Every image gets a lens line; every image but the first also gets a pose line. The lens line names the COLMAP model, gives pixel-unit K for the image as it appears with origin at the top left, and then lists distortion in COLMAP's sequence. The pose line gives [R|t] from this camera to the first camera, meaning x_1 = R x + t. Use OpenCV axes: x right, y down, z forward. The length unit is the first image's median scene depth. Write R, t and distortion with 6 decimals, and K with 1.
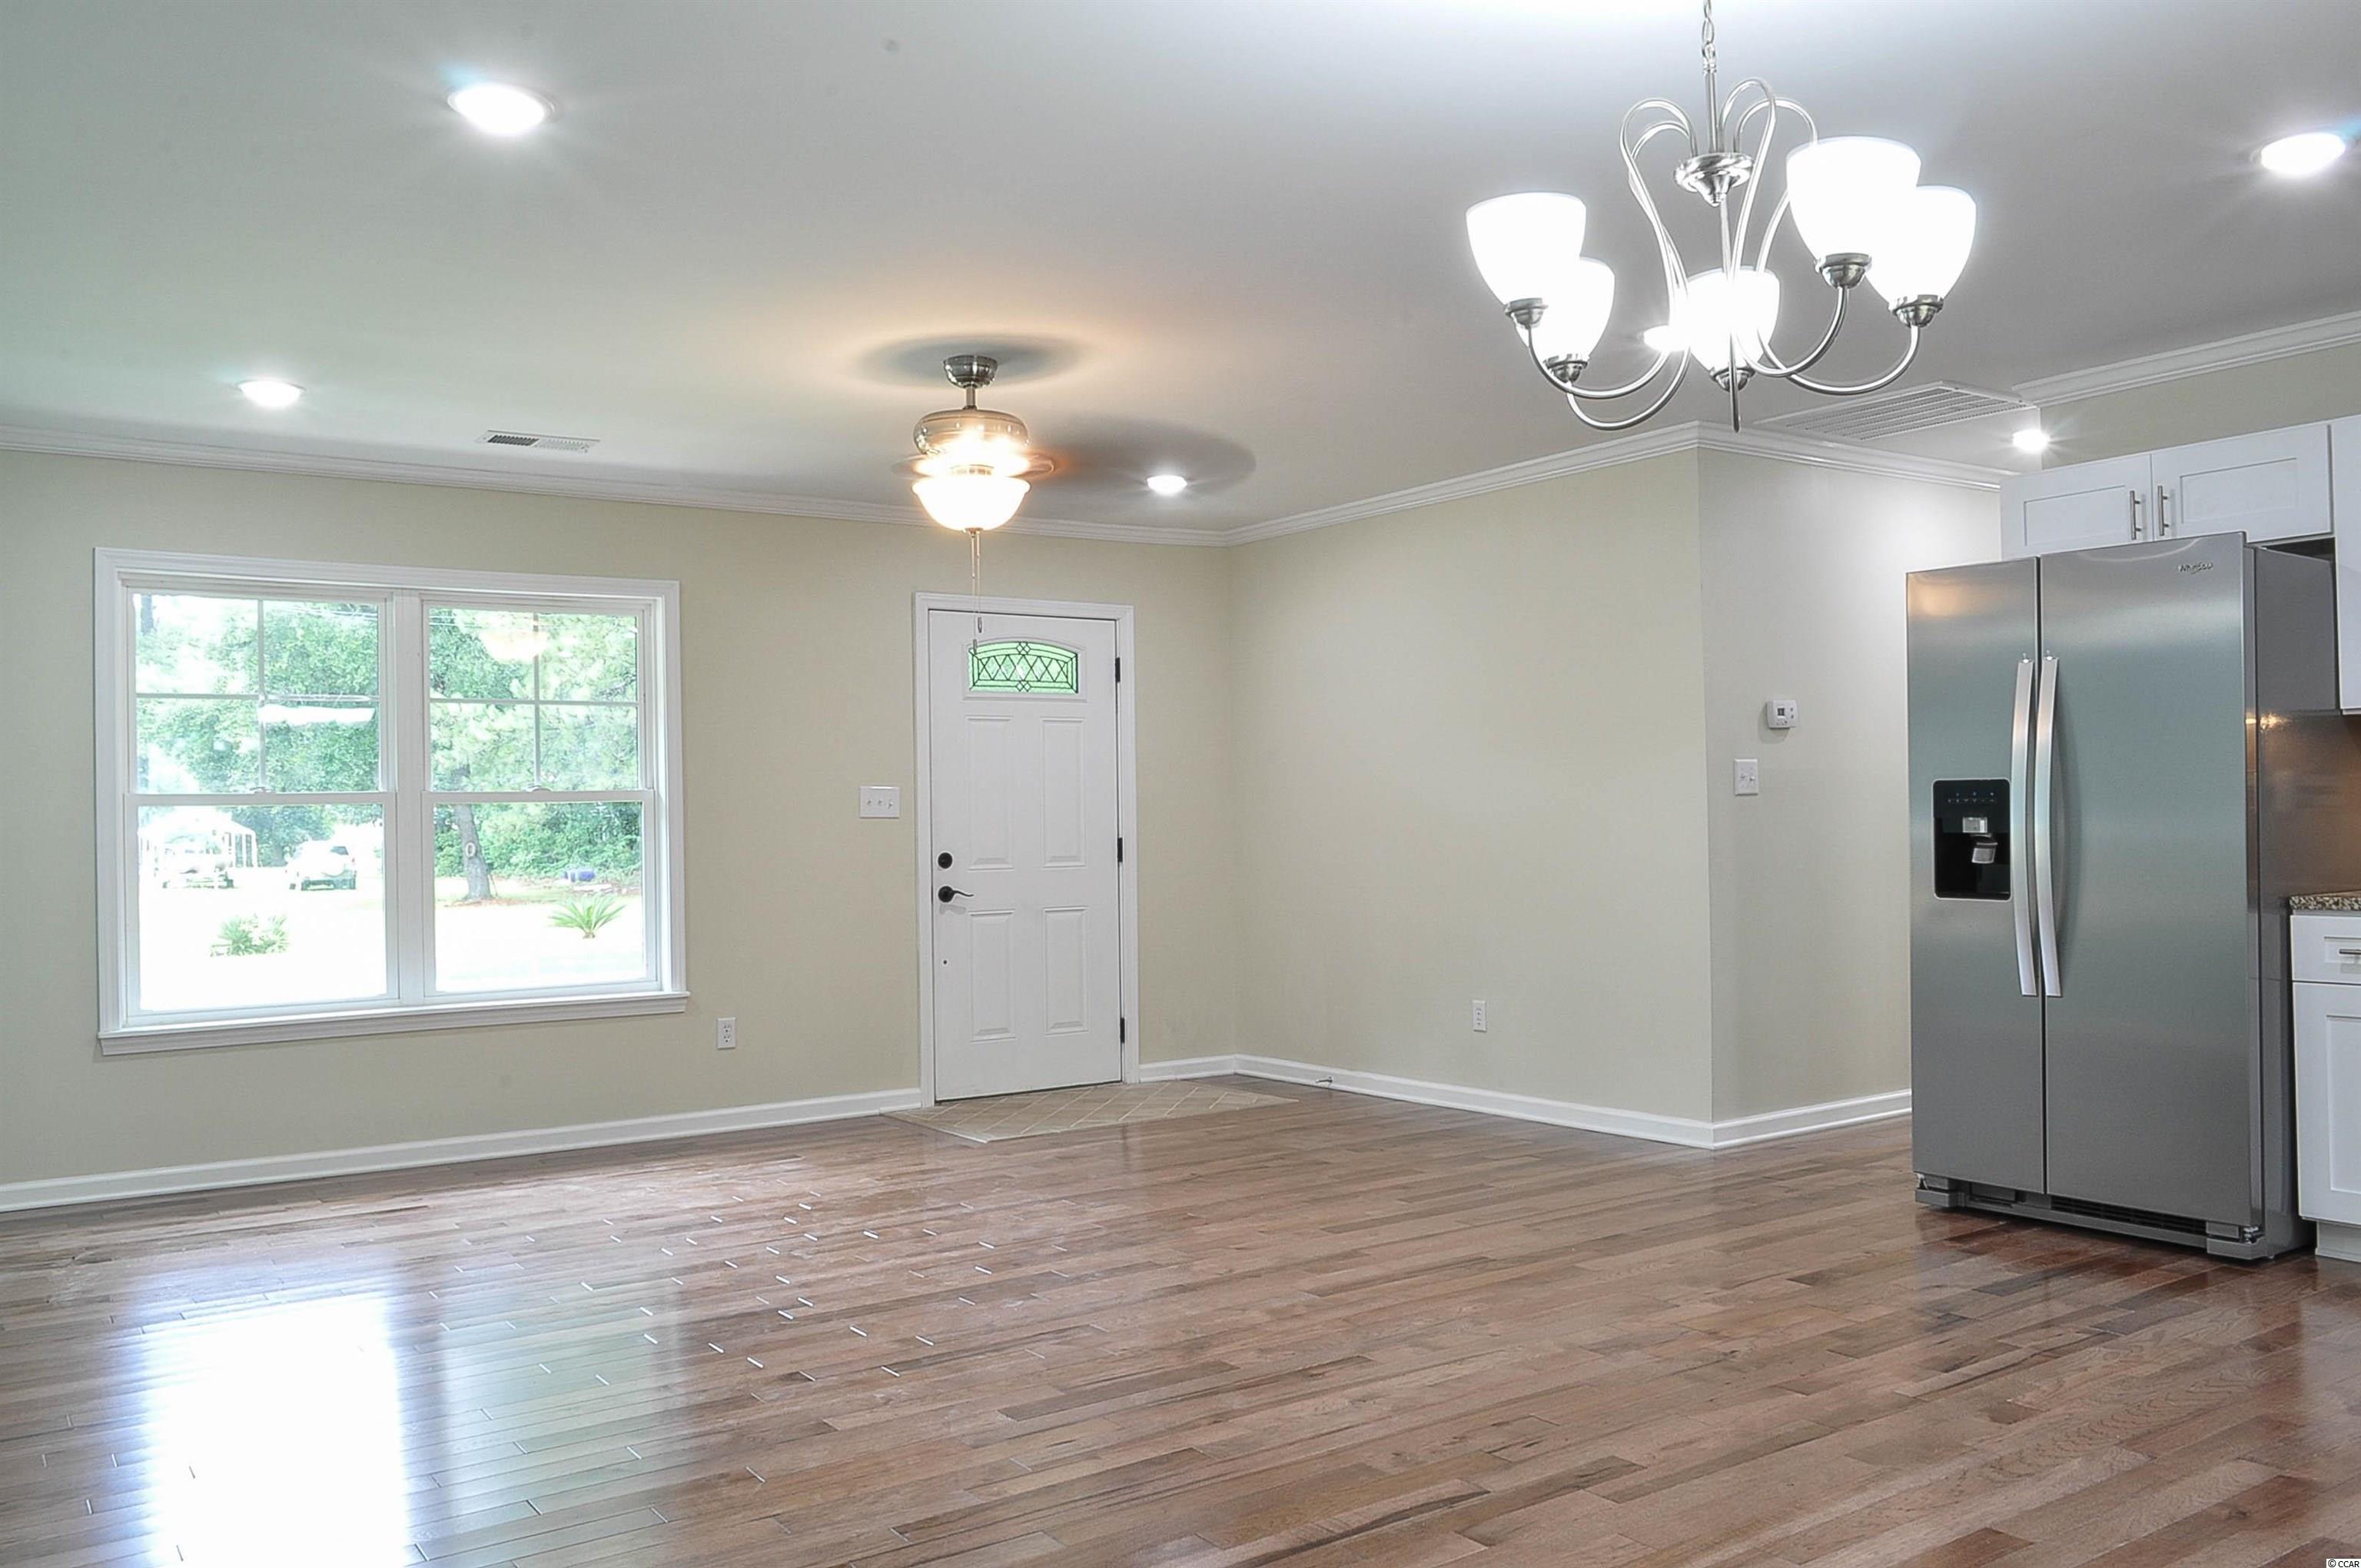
lens RADIAL K [[1848.4, 0, 1189.4], [0, 1848.4, 799.3], [0, 0, 1]] dist [-0.013811, 0.012540]
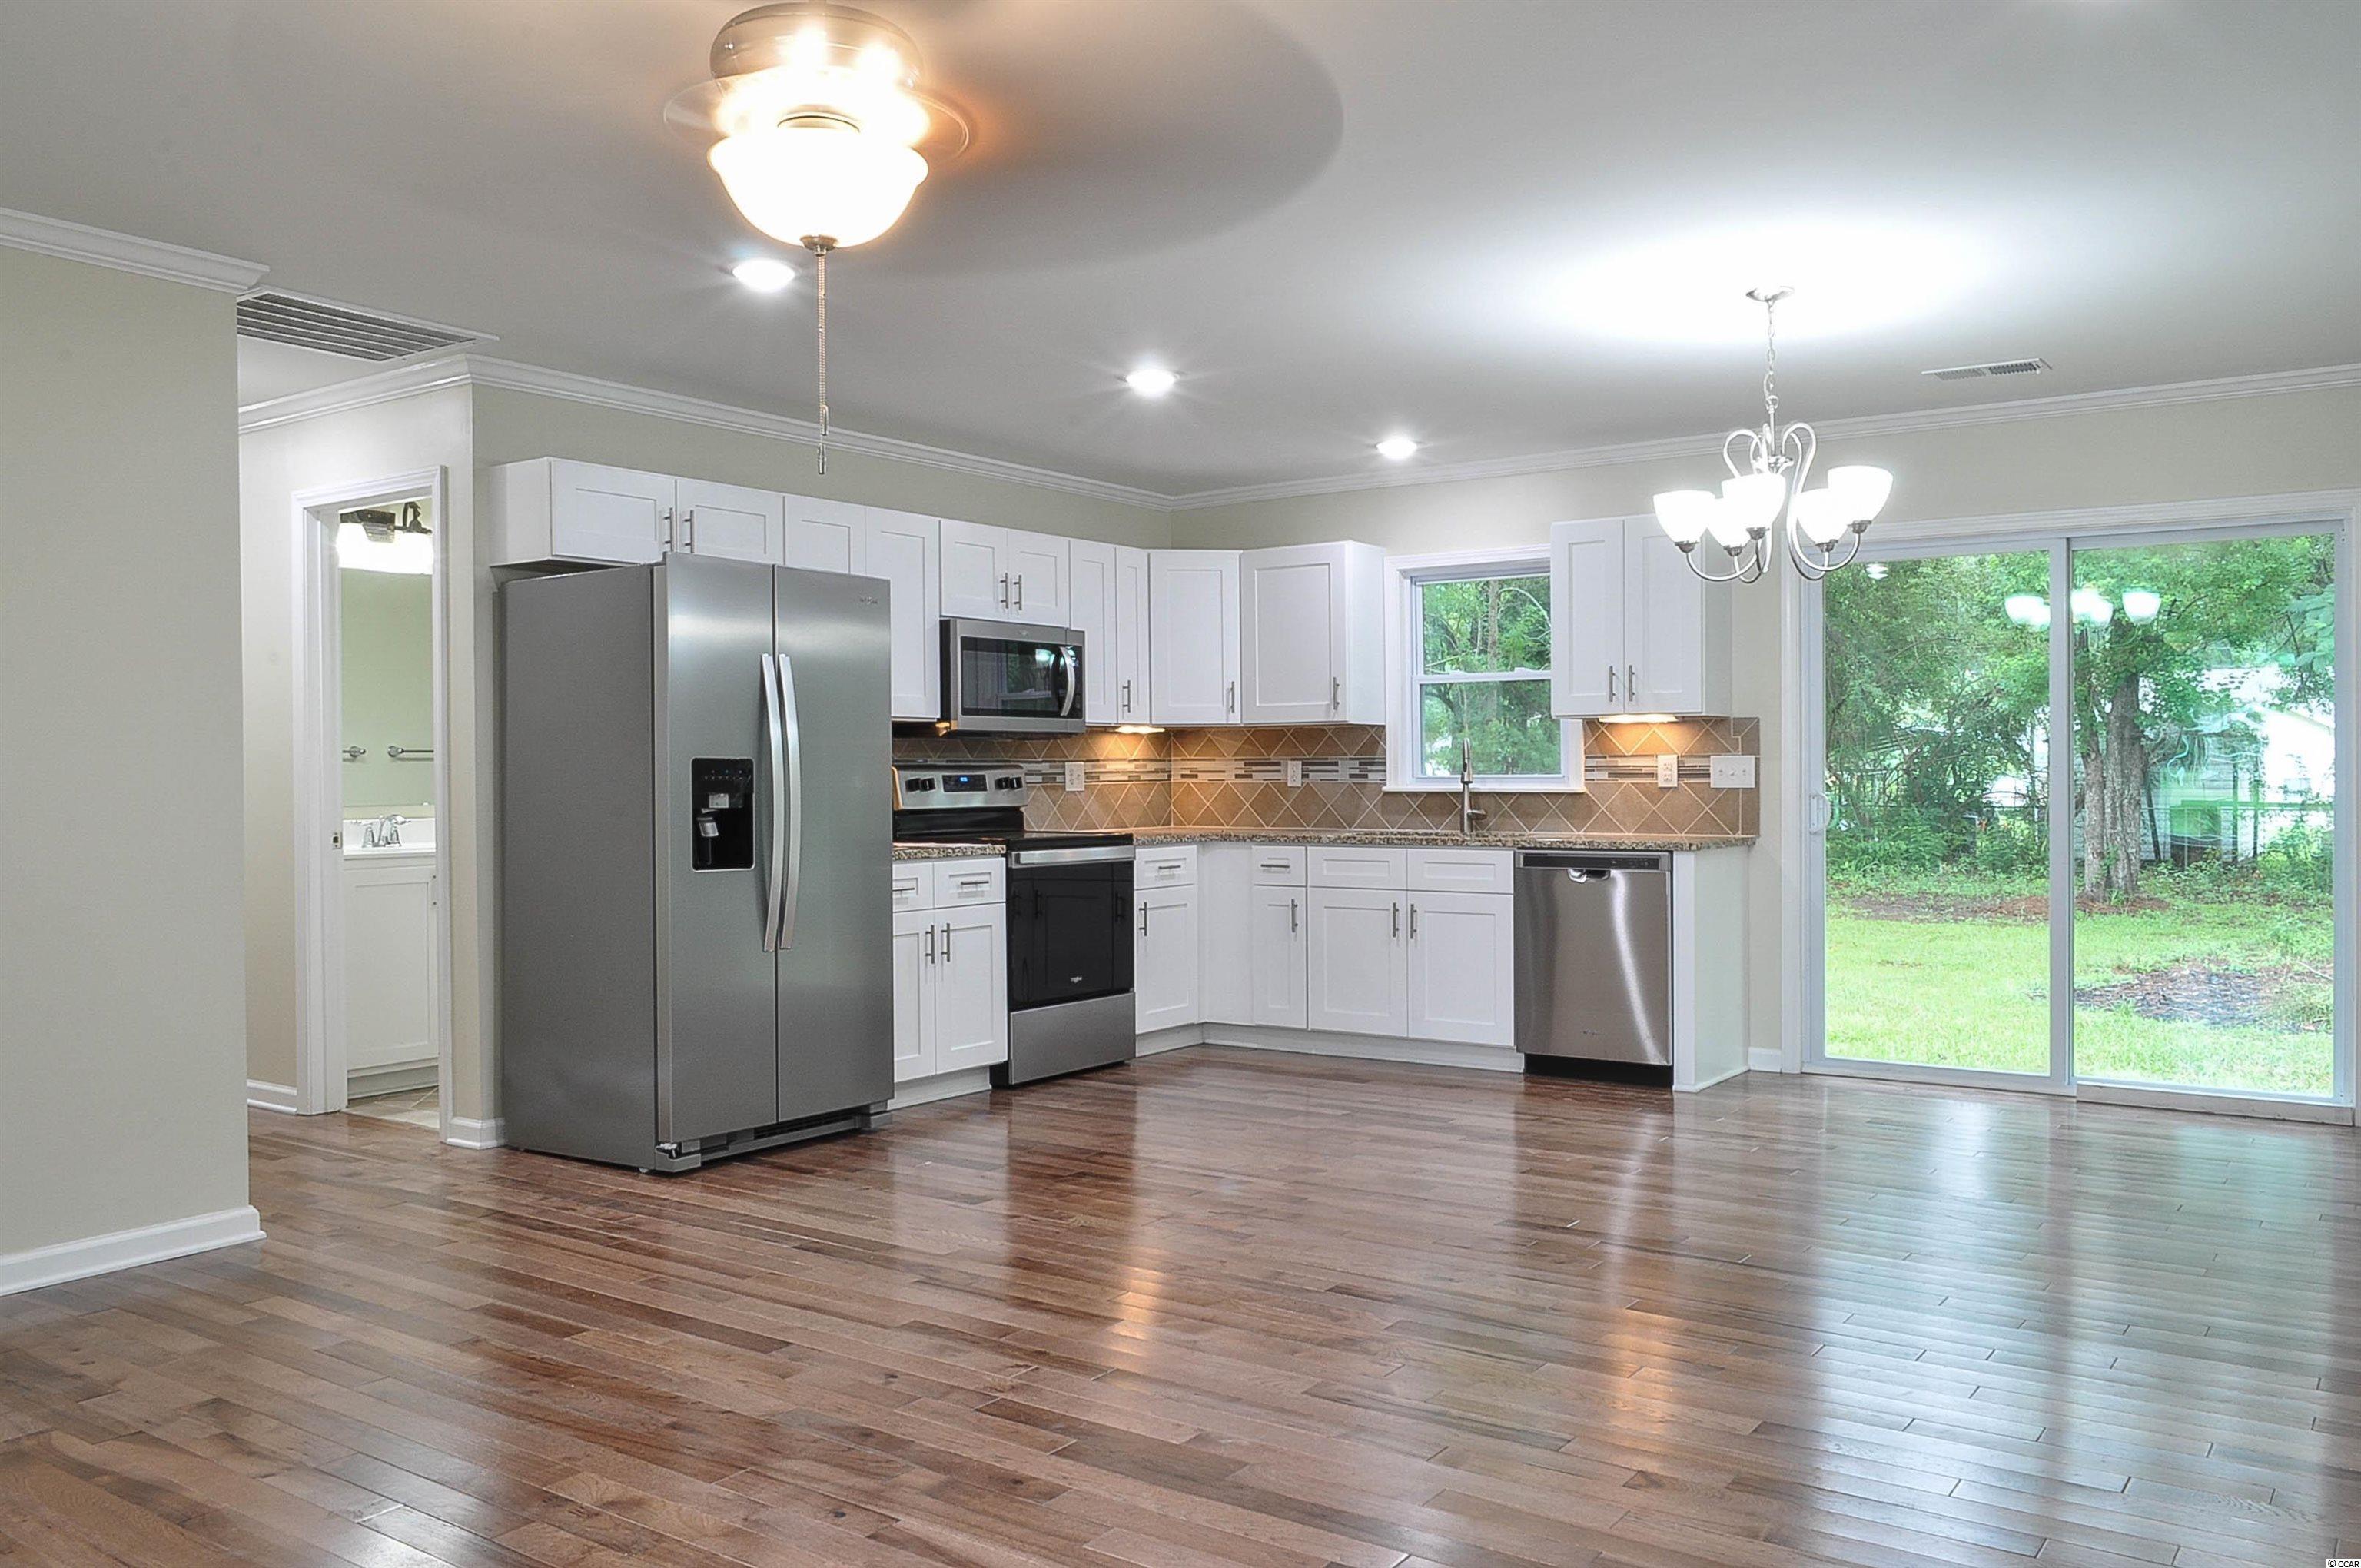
lens RADIAL K [[1849.5, 0, 1191.2], [0, 1849.5, 792.1], [0, 0, 1]] dist [-0.011692, 0.004790]
pose [[-0.336223, 0.012536, 0.941699, -0.760696], [0.004038, 0.999921, -0.011869, 0.025475], [-0.941774, -0.000188, -0.336247, 1.235226]]
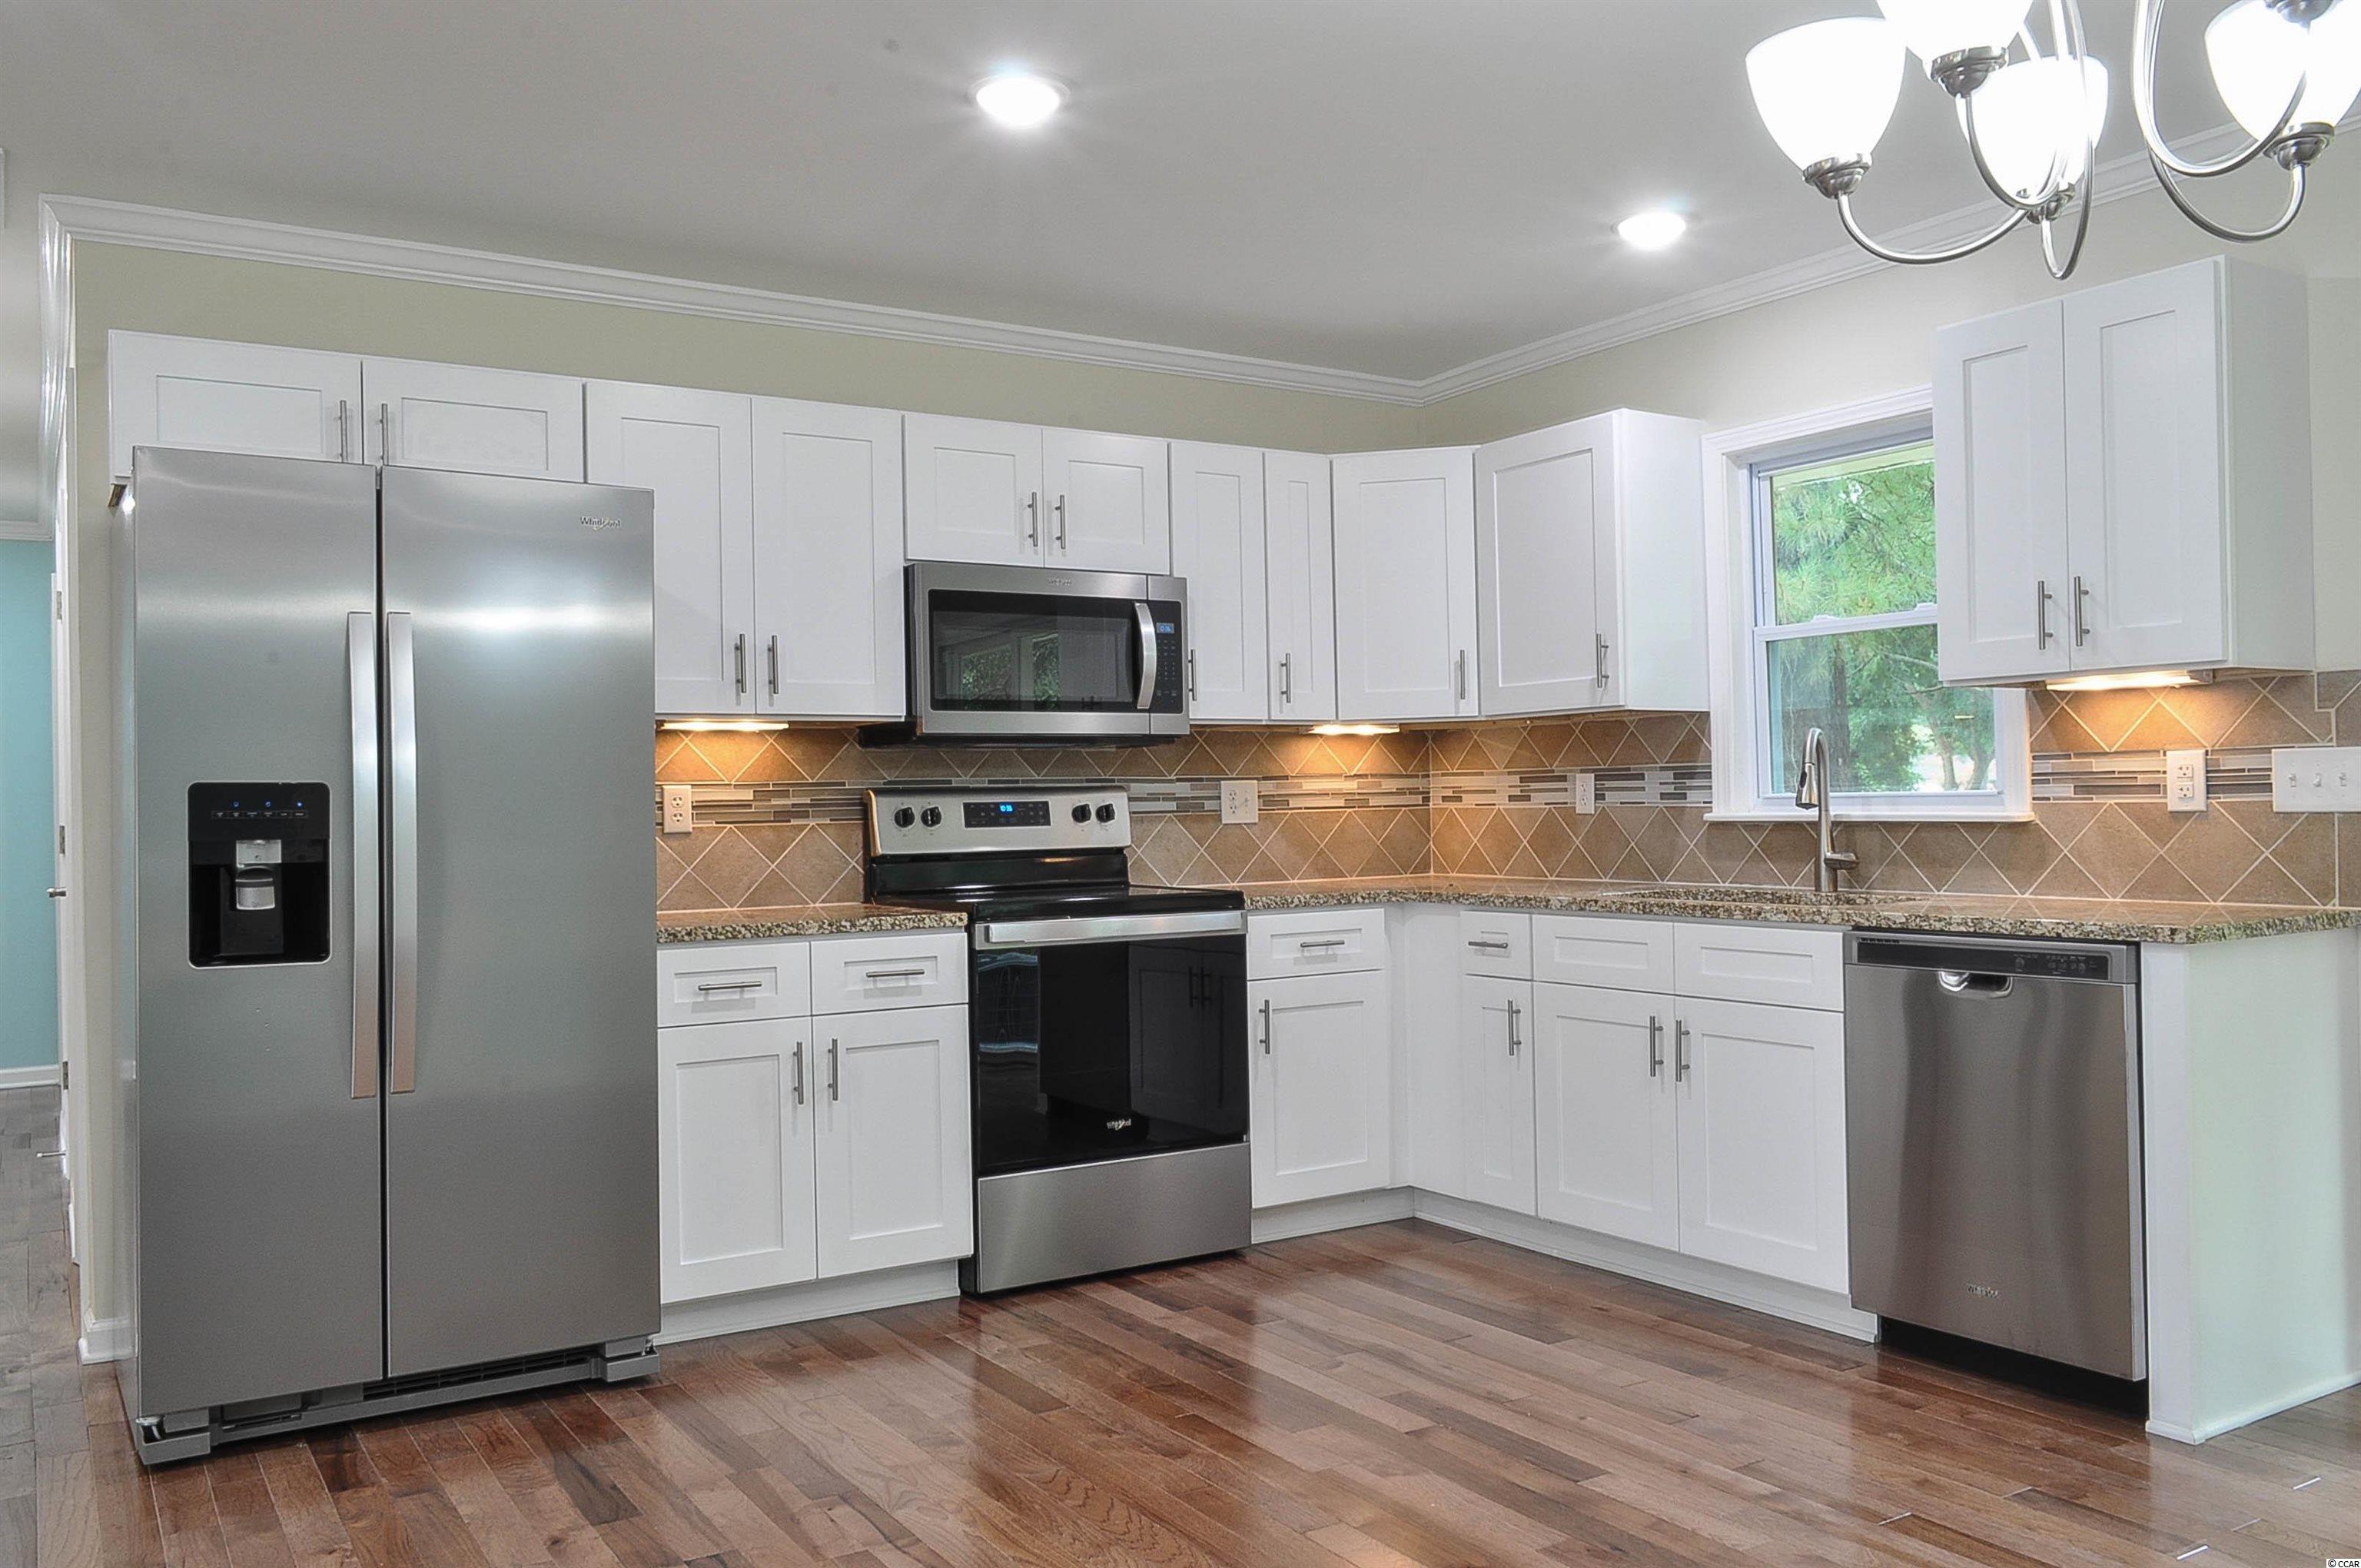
lens RADIAL K [[1853.0, 0, 1191.6], [0, 1853.0, 794.0], [0, 0, 1]] dist [-0.011631, 0.005832]
pose [[0.047490, 0.025098, 0.998556, -0.242456], [0.007112, 0.999650, -0.025463, 0.014093], [-0.998846, 0.008311, 0.047295, 0.713233]]
